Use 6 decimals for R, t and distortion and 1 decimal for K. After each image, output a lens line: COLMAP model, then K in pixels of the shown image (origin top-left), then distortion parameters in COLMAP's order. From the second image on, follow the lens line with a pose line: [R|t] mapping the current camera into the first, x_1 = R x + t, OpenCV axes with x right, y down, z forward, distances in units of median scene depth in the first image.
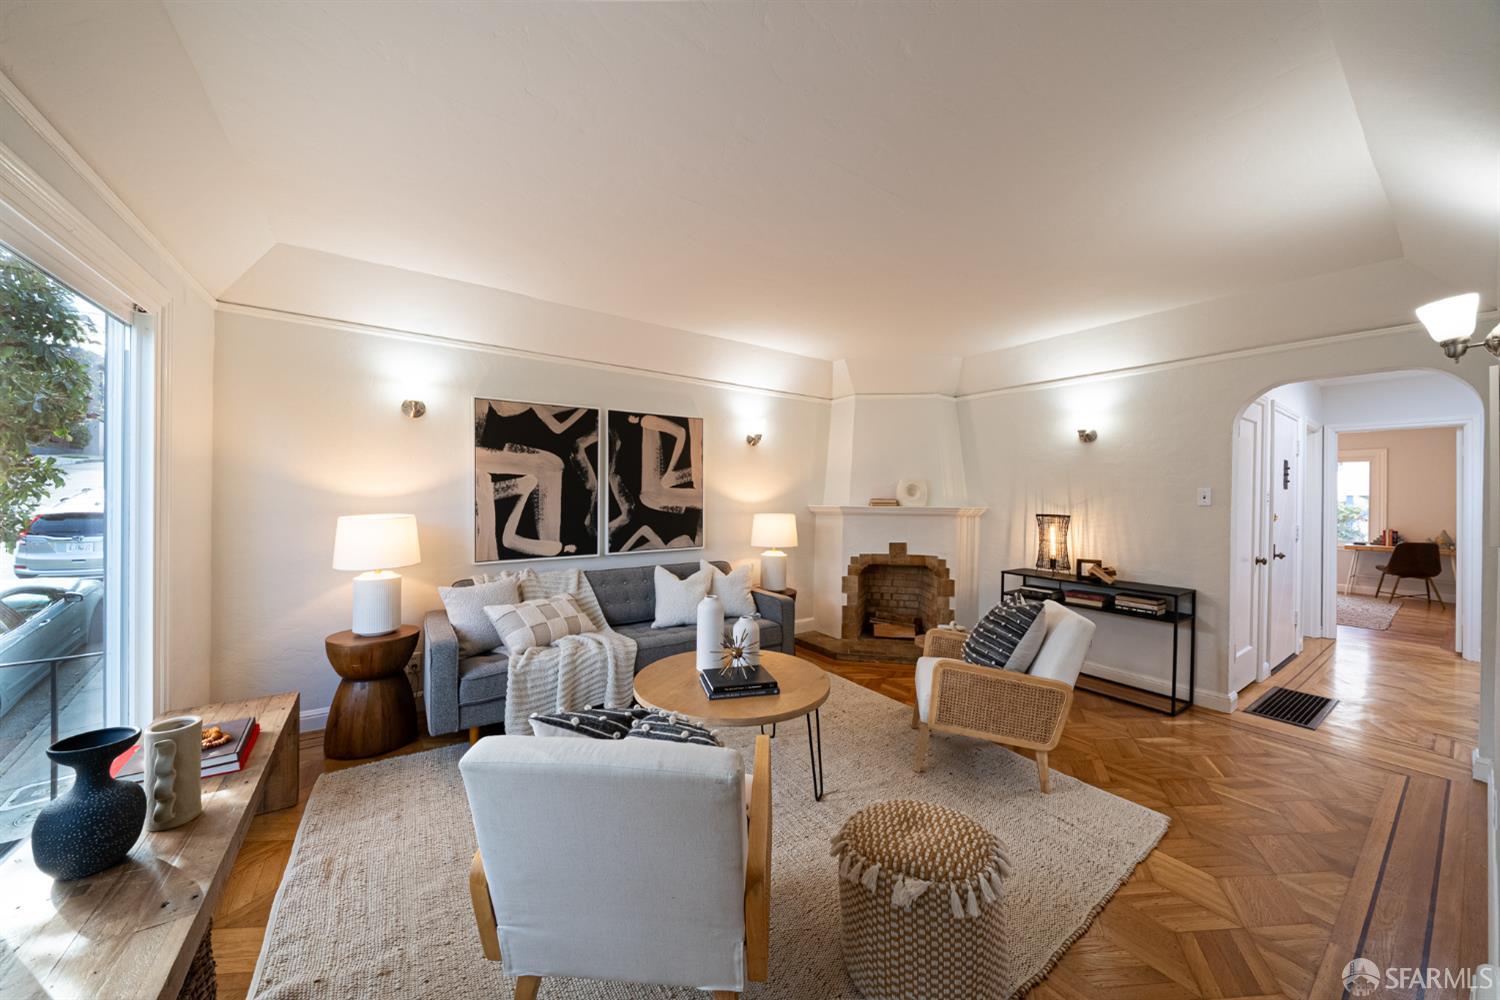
lens RADIAL K [[510.7, 0, 752.5], [0, 510.7, 497.7], [0, 0, 1]] dist [-0.006735, 0.000308]
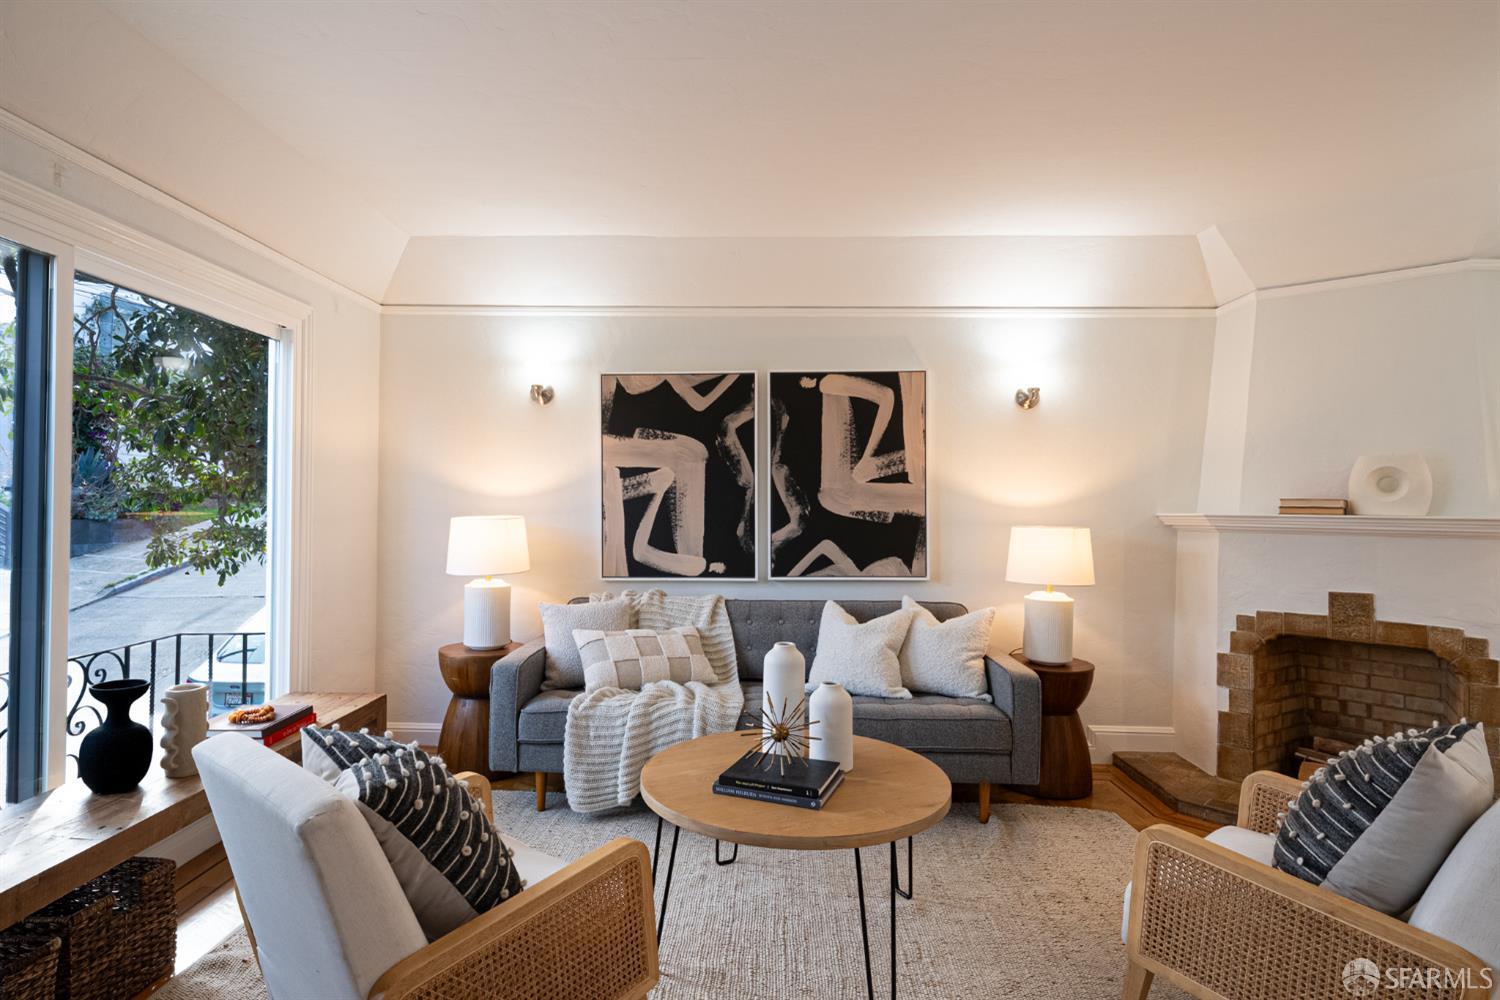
lens RADIAL K [[779.3, 0, 735.8], [0, 779.3, 498.1], [0, 0, 1]] dist [-0.005740, -0.000539]
pose [[0.800757, -0.008015, -0.598935, 0.320954], [-0.002479, 0.999858, -0.016696, 0.018463], [0.598984, 0.014854, 0.800624, 0.120006]]
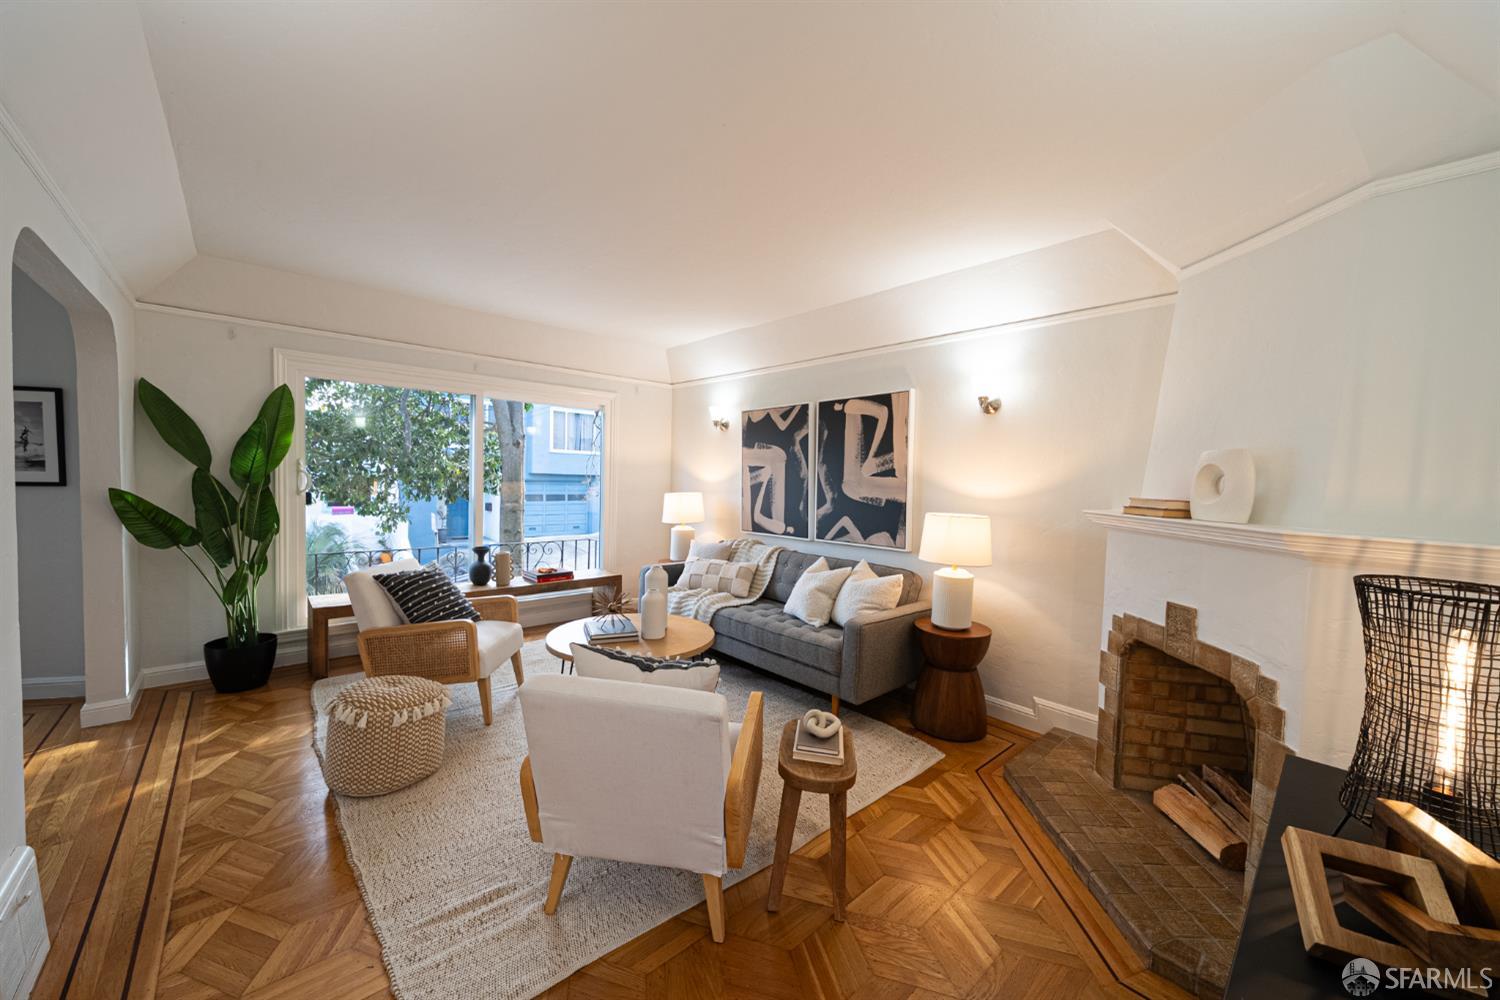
lens RADIAL K [[563.4, 0, 757.6], [0, 563.4, 496.0], [0, 0, 1]] dist [-0.002365, 0.000164]
pose [[0.133581, 0.025757, -0.990703, 0.852734], [-0.026386, 0.999400, 0.022425, -0.002310], [0.990687, 0.023145, 0.134181, 0.733475]]
